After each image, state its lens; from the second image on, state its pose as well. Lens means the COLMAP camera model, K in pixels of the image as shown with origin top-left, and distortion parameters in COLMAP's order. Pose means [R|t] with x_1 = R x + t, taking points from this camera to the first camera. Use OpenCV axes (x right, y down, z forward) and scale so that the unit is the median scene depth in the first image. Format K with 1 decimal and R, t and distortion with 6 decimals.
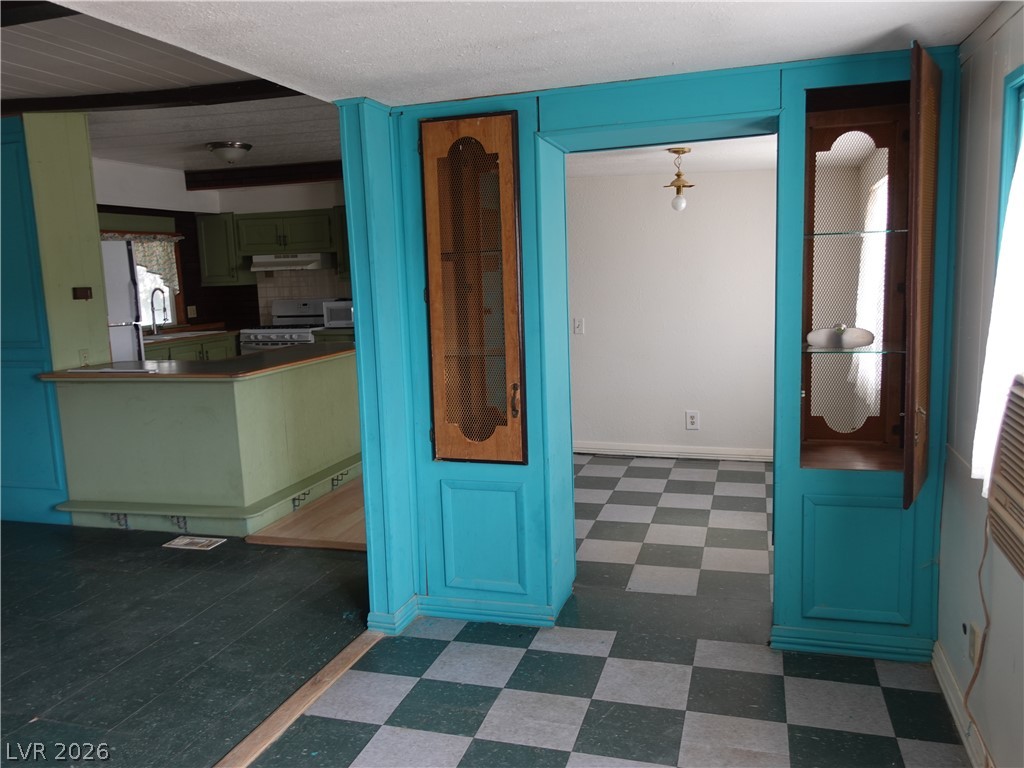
lens RADIAL K [[806.4, 0, 512.0], [0, 806.4, 384.0], [0, 0, 1]] dist [0.005894, 0.003249]
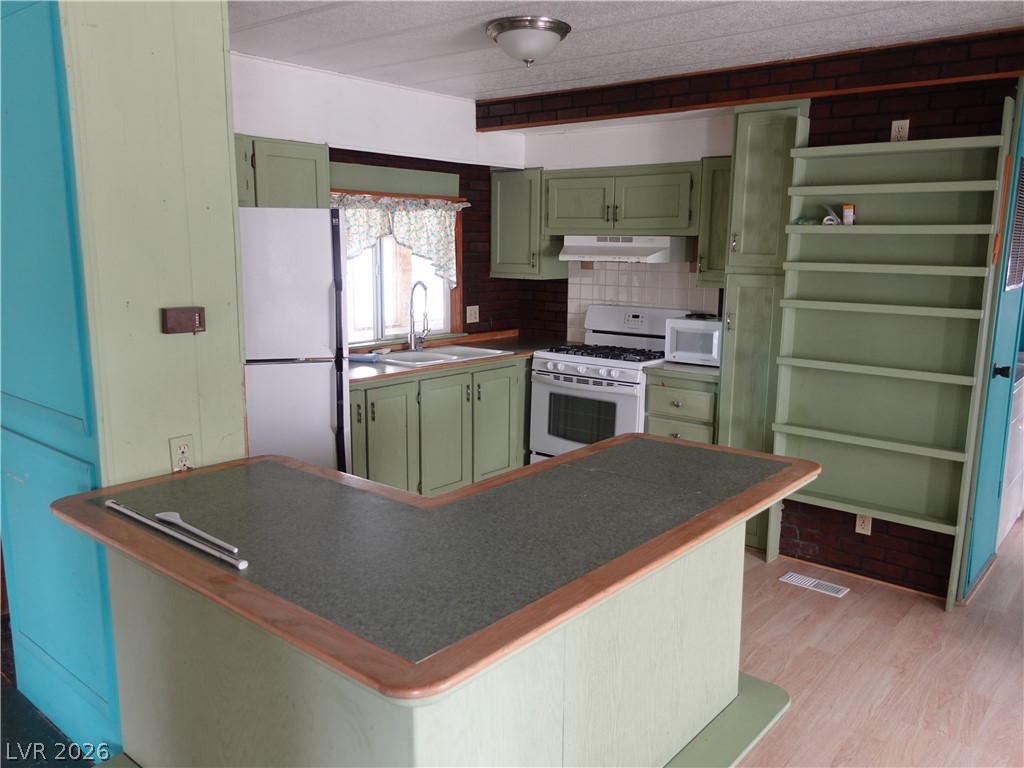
lens RADIAL K [[806.4, 0, 512.0], [0, 806.4, 384.0], [0, 0, 1]] dist [0.005894, 0.003249]
pose [[0.921314, 0.109623, -0.373047, -0.110664], [-0.096086, 0.993866, 0.054752, -0.074829], [0.376760, -0.014599, 0.926196, 0.398932]]
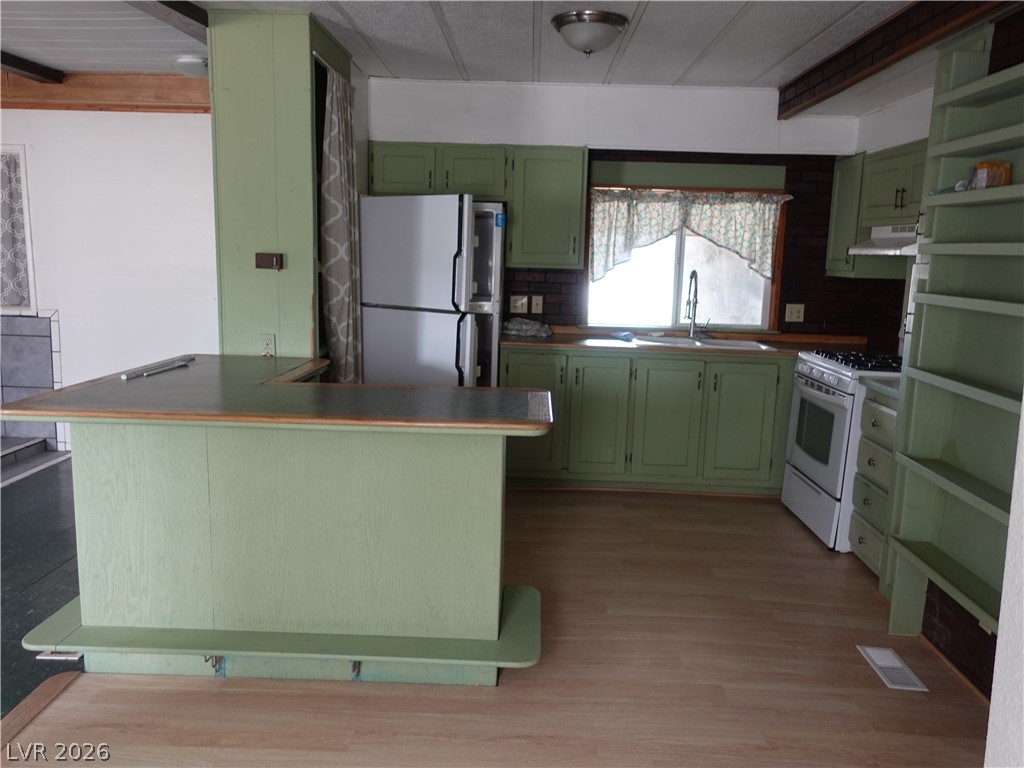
lens RADIAL K [[806.4, 0, 512.0], [0, 806.4, 384.0], [0, 0, 1]] dist [0.005894, 0.003249]
pose [[0.272382, 0.198851, -0.941417, 0.165286], [-0.176178, 0.972178, 0.154375, -0.098399], [0.945922, 0.123808, 0.299837, 0.626714]]
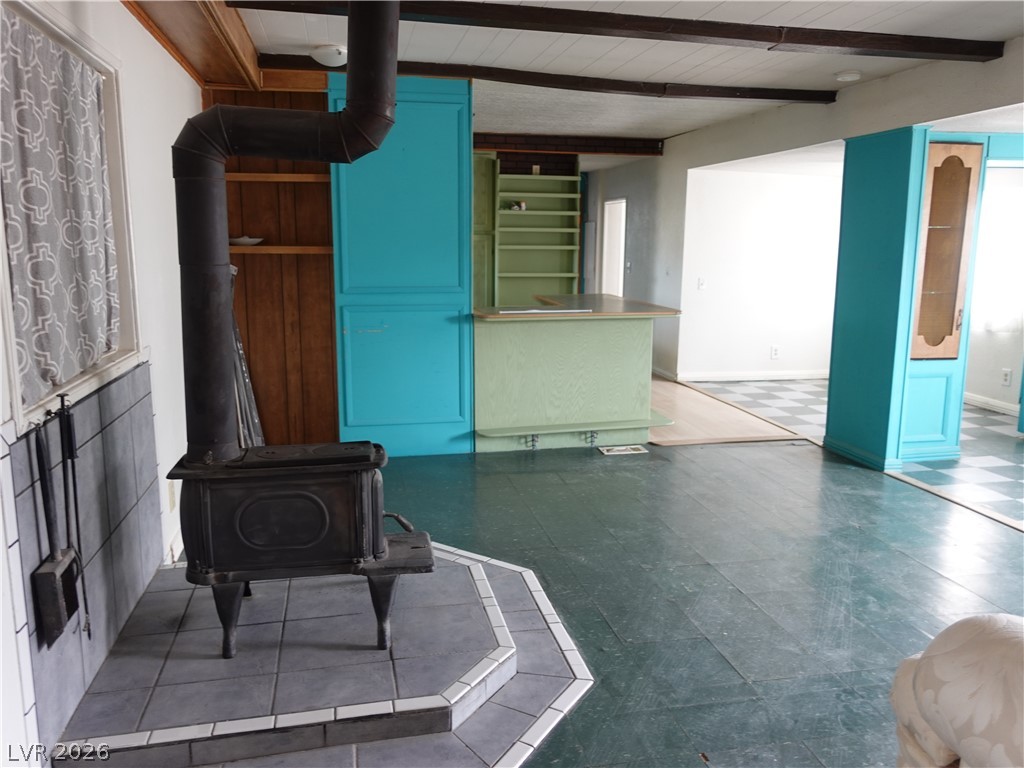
lens RADIAL K [[806.4, 0, 512.0], [0, 806.4, 384.0], [0, 0, 1]] dist [0.005894, 0.003249]
pose [[0.879439, -0.047524, 0.473634, -0.619509], [0.032861, 0.998691, 0.039193, 0.022309], [-0.474876, -0.018904, 0.879849, -0.006183]]
